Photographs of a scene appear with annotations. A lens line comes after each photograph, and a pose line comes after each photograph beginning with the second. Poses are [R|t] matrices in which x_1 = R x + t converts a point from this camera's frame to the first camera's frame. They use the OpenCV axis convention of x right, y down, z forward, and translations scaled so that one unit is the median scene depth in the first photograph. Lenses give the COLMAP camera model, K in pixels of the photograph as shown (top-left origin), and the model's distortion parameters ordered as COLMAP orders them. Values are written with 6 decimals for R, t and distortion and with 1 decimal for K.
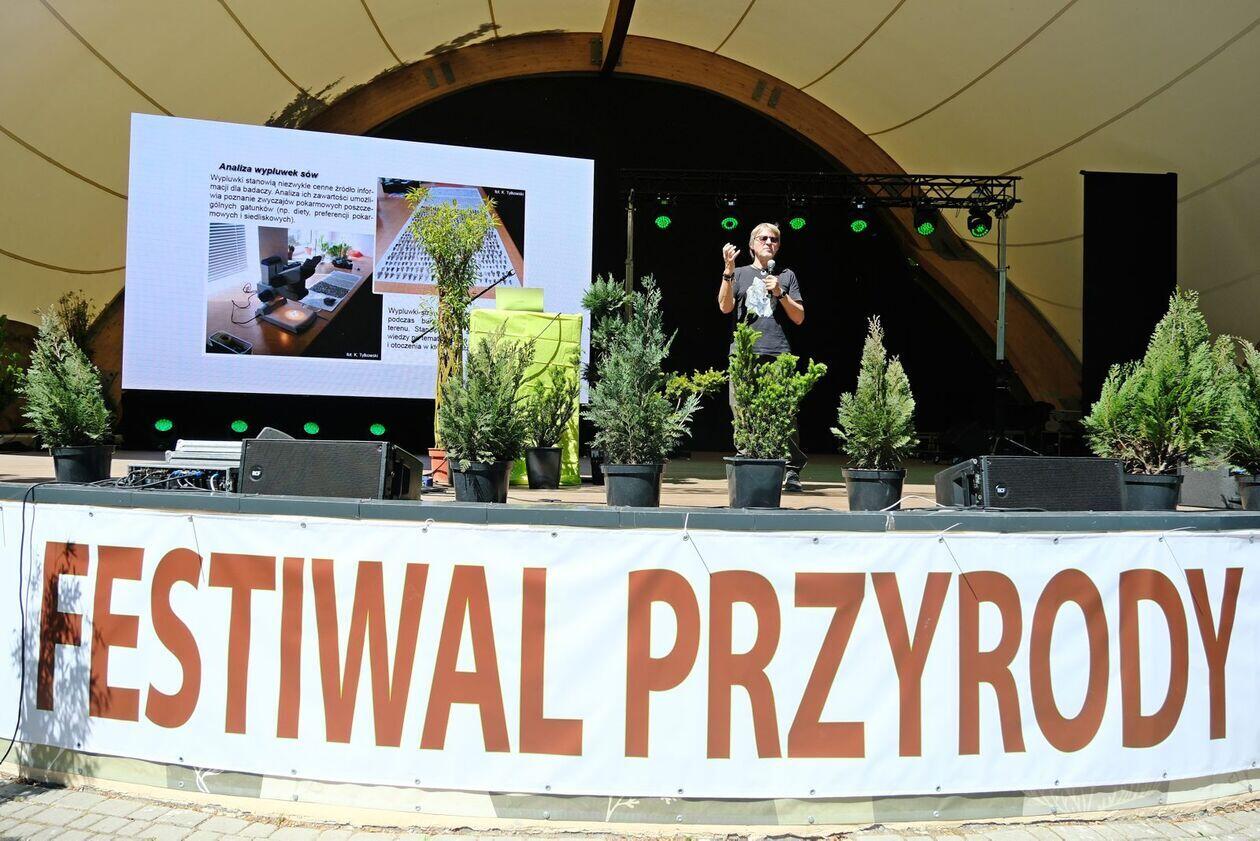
lens RADIAL K [[850.4, 0, 630.0], [0, 850.4, 420.5], [0, 0, 1]] dist [0.028444, -0.000094]
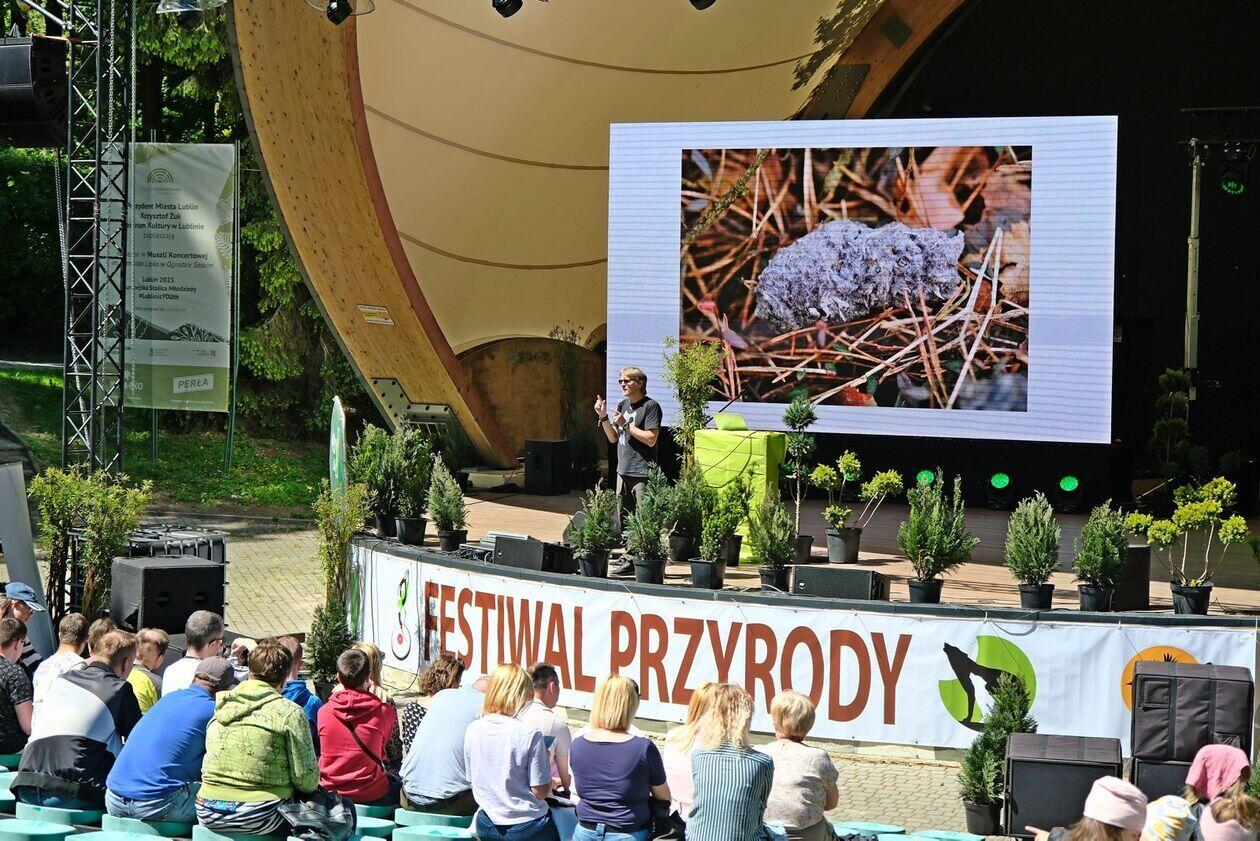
lens RADIAL K [[2654.8, 0, 630.0], [0, 2654.8, 420.5], [0, 0, 1]] dist [-0.017060, -0.049469]
pose [[0.779024, 0.021428, -0.626628, 4.003054], [0.011827, 0.998736, 0.048857, -0.598060], [0.626882, -0.045472, 0.777786, -3.947683]]
